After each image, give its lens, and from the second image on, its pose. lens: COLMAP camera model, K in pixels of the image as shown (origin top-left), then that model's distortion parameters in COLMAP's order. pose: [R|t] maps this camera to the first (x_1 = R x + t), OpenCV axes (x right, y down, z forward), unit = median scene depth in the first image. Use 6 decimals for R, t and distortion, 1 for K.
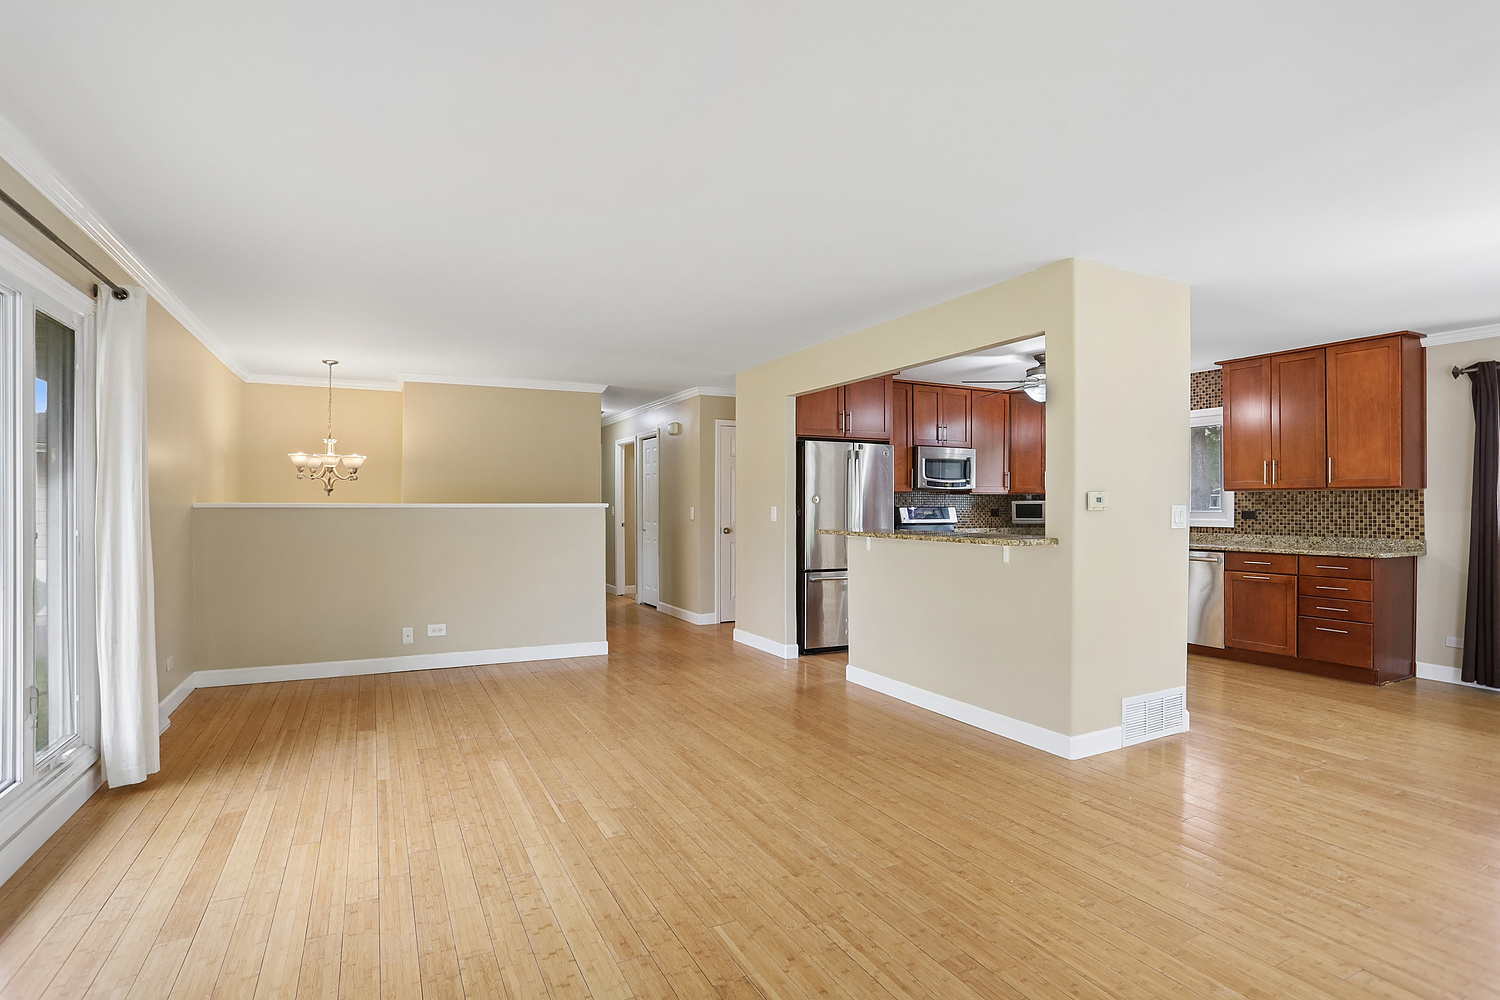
lens RADIAL K [[745.4, 0, 738.4], [0, 745.4, 504.0], [0, 0, 1]] dist [-0.076729, 0.035177]
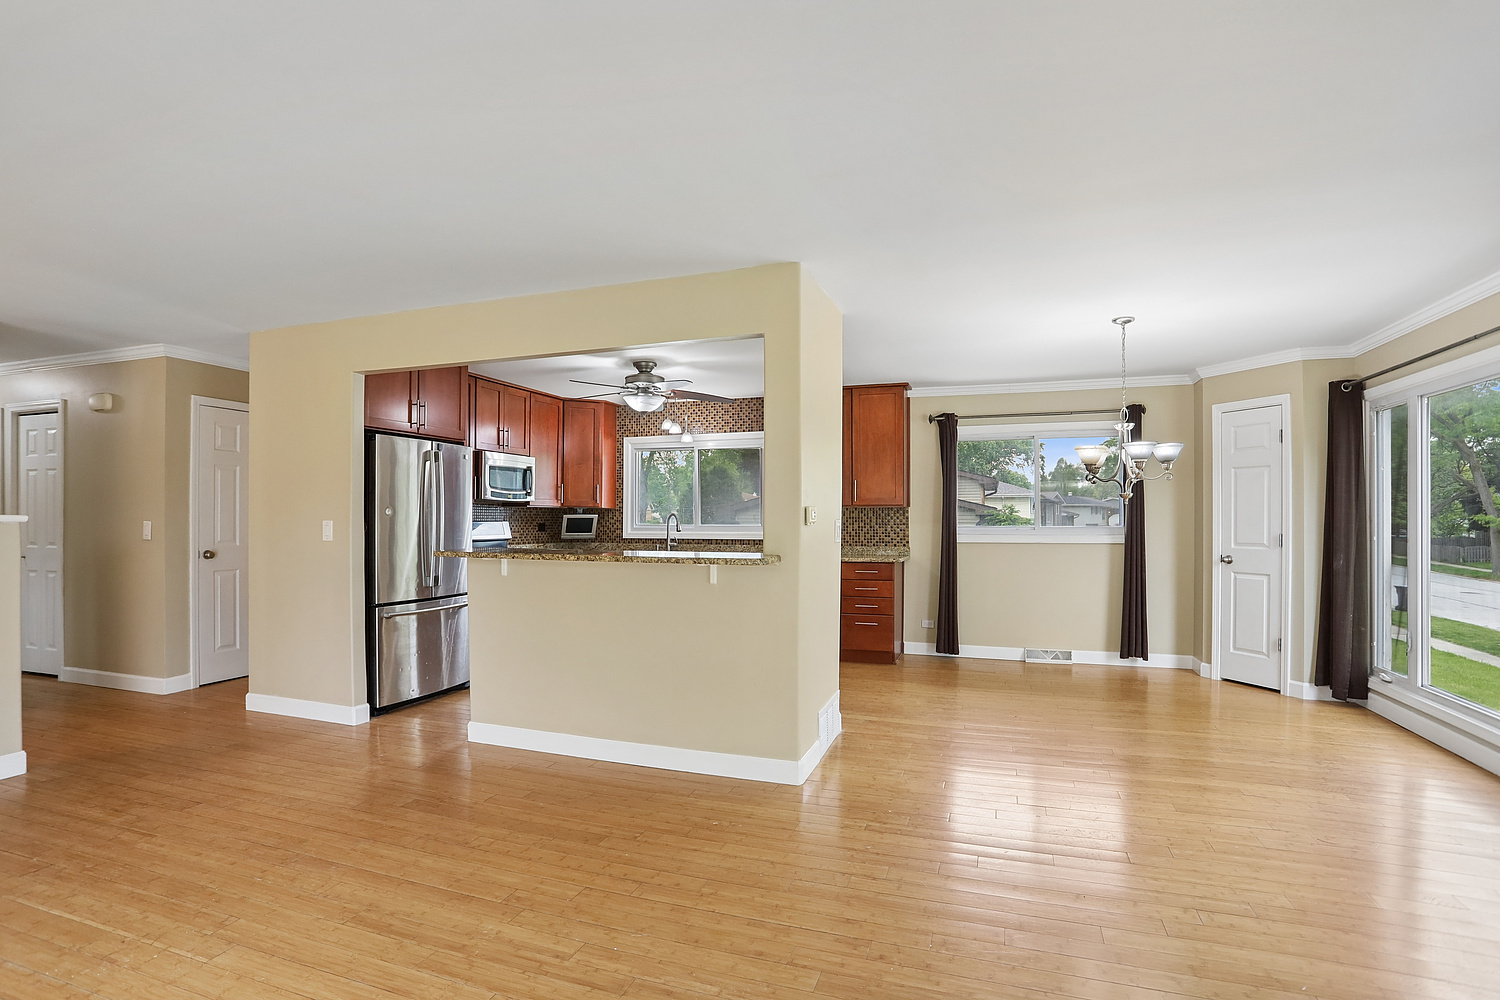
lens RADIAL K [[744.9, 0, 734.2], [0, 744.9, 514.8], [0, 0, 1]] dist [-0.075726, 0.033298]
pose [[0.722992, 0.005273, 0.690837, -0.188412], [-0.002801, 0.999985, -0.004701, -0.000064], [-0.690851, 0.001464, 0.722996, 0.241939]]
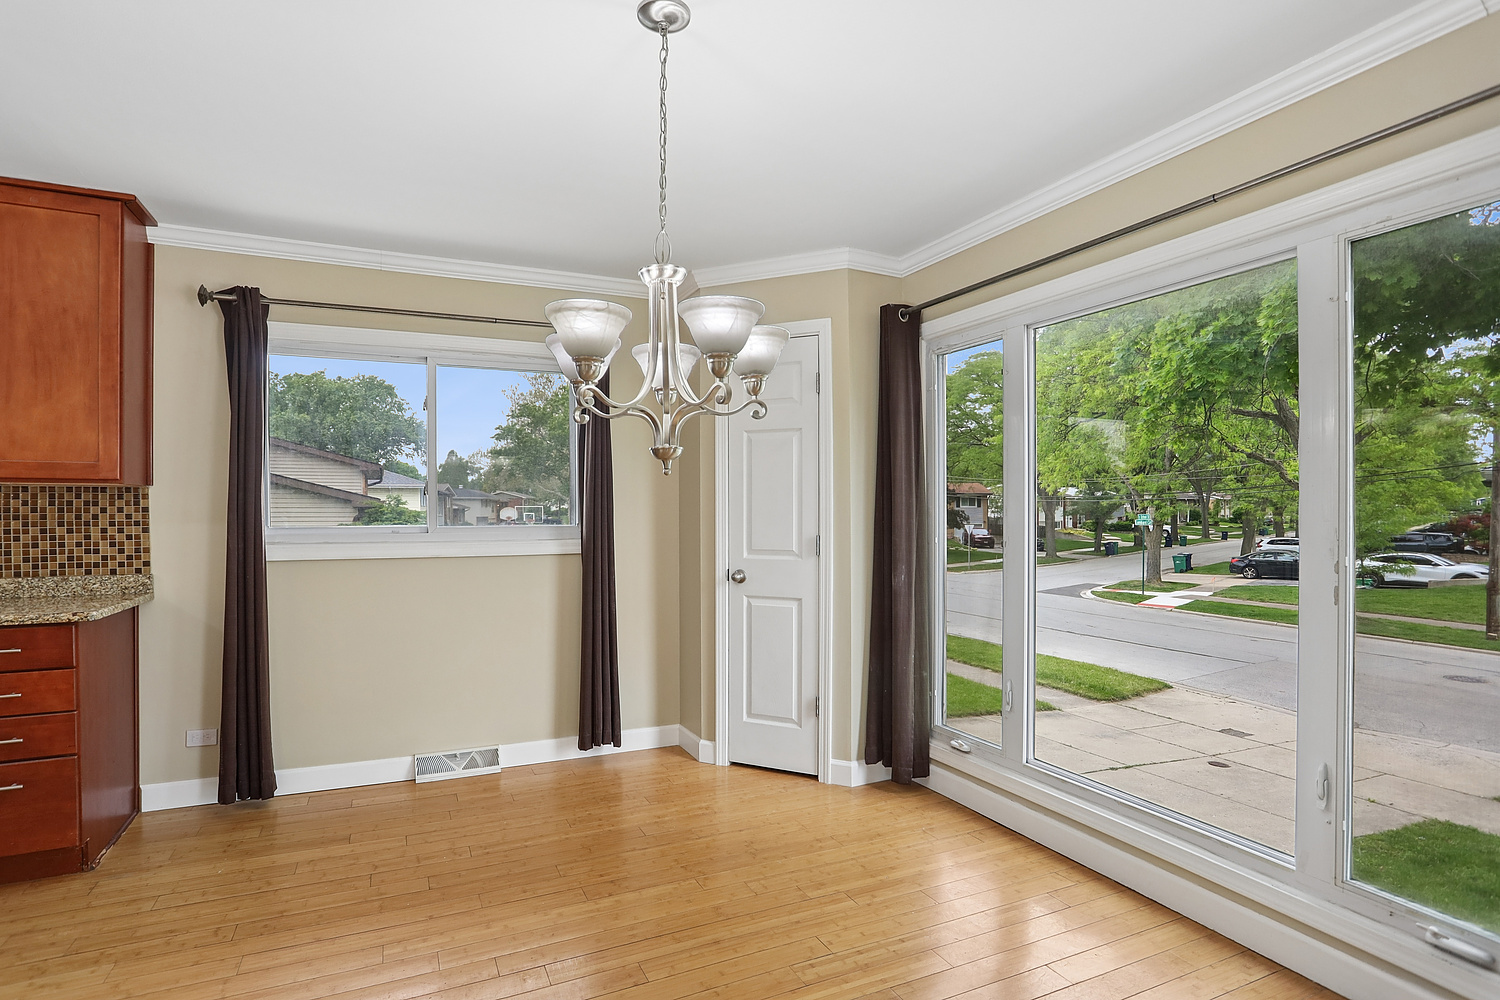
lens RADIAL K [[744.9, 0, 734.2], [0, 744.9, 514.8], [0, 0, 1]] dist [-0.075726, 0.033298]
pose [[0.022495, -0.003652, 0.999740, 0.372666], [-0.000627, 0.999993, 0.003667, -0.000472], [-0.999747, -0.000709, 0.022493, 0.494813]]
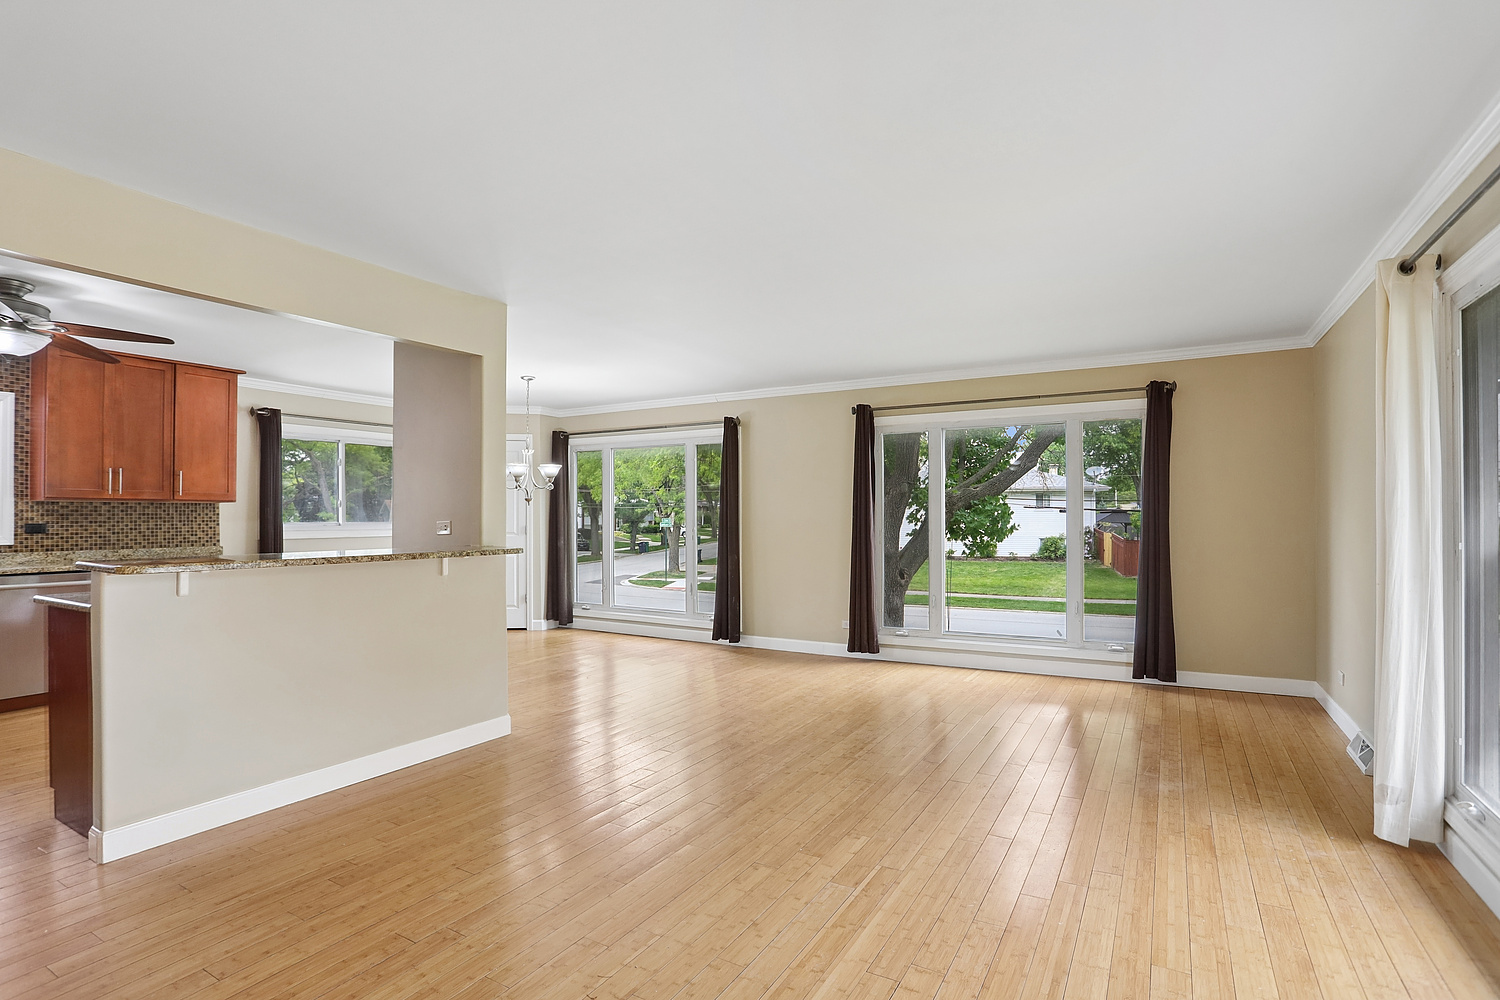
lens RADIAL K [[745.4, 0, 738.4], [0, 745.4, 504.0], [0, 0, 1]] dist [-0.076729, 0.035177]
pose [[-0.547377, 0.015069, 0.836751, -0.499727], [0.000294, 0.999841, -0.017813, 0.002055], [-0.836886, -0.009504, -0.547294, 0.907843]]
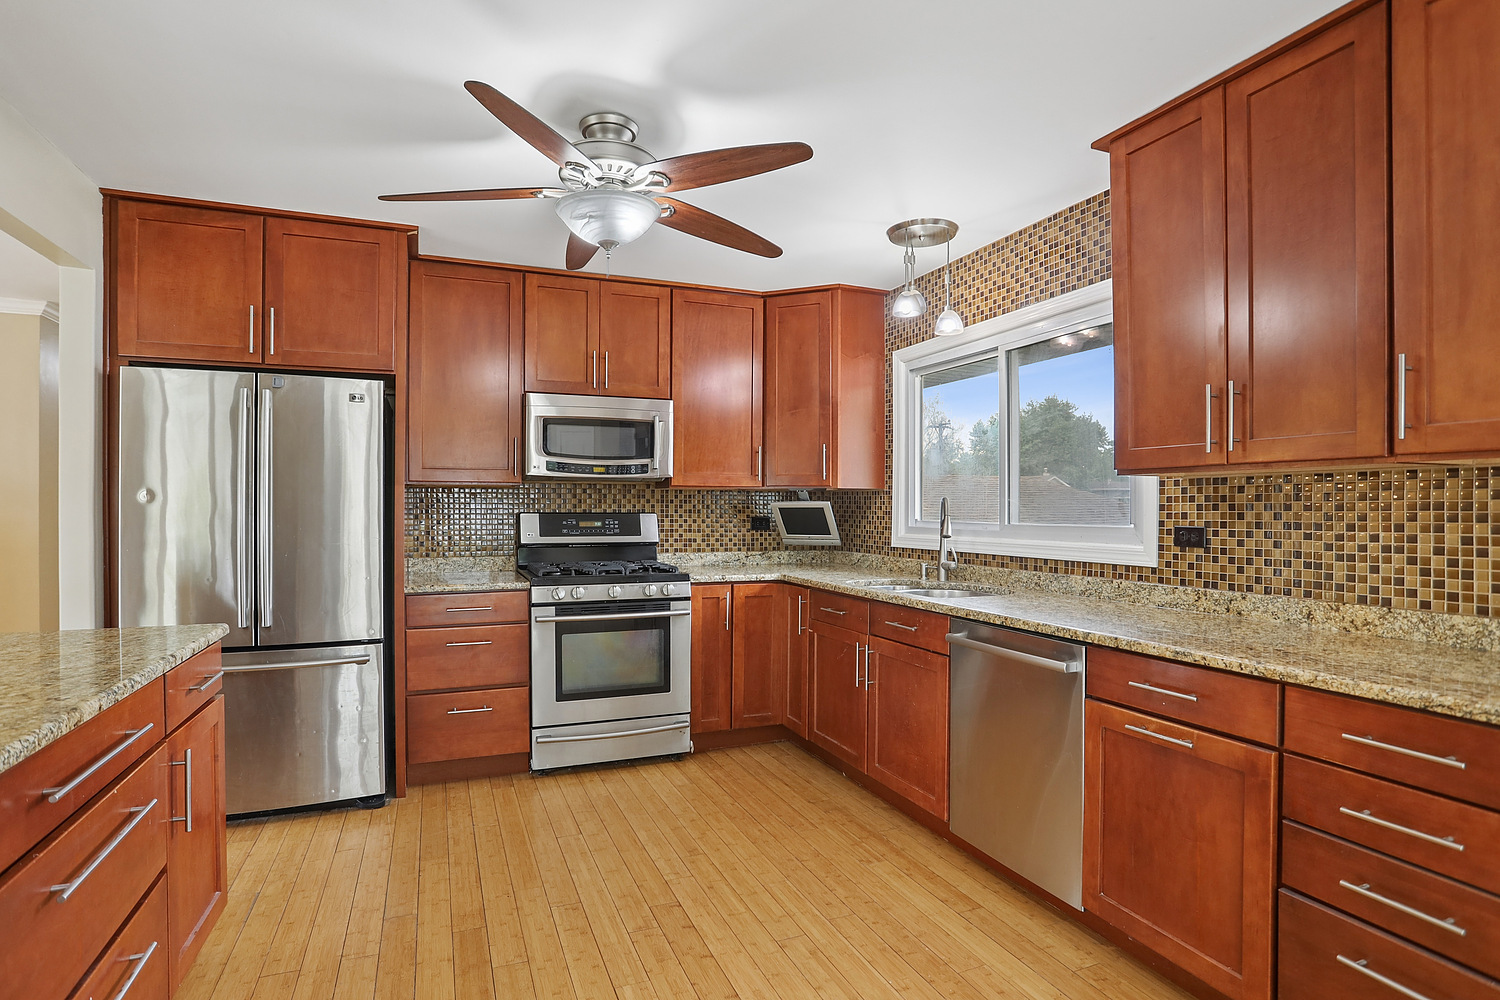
lens RADIAL K [[747.3, 0, 745.4], [0, 747.3, 511.6], [0, 0, 1]] dist [-0.053472, 0.022235]
pose [[0.997334, 0.002390, -0.072931, 0.579339], [-0.001914, 0.999976, 0.006603, -0.000751], [0.072945, -0.006445, 0.997315, 0.686440]]
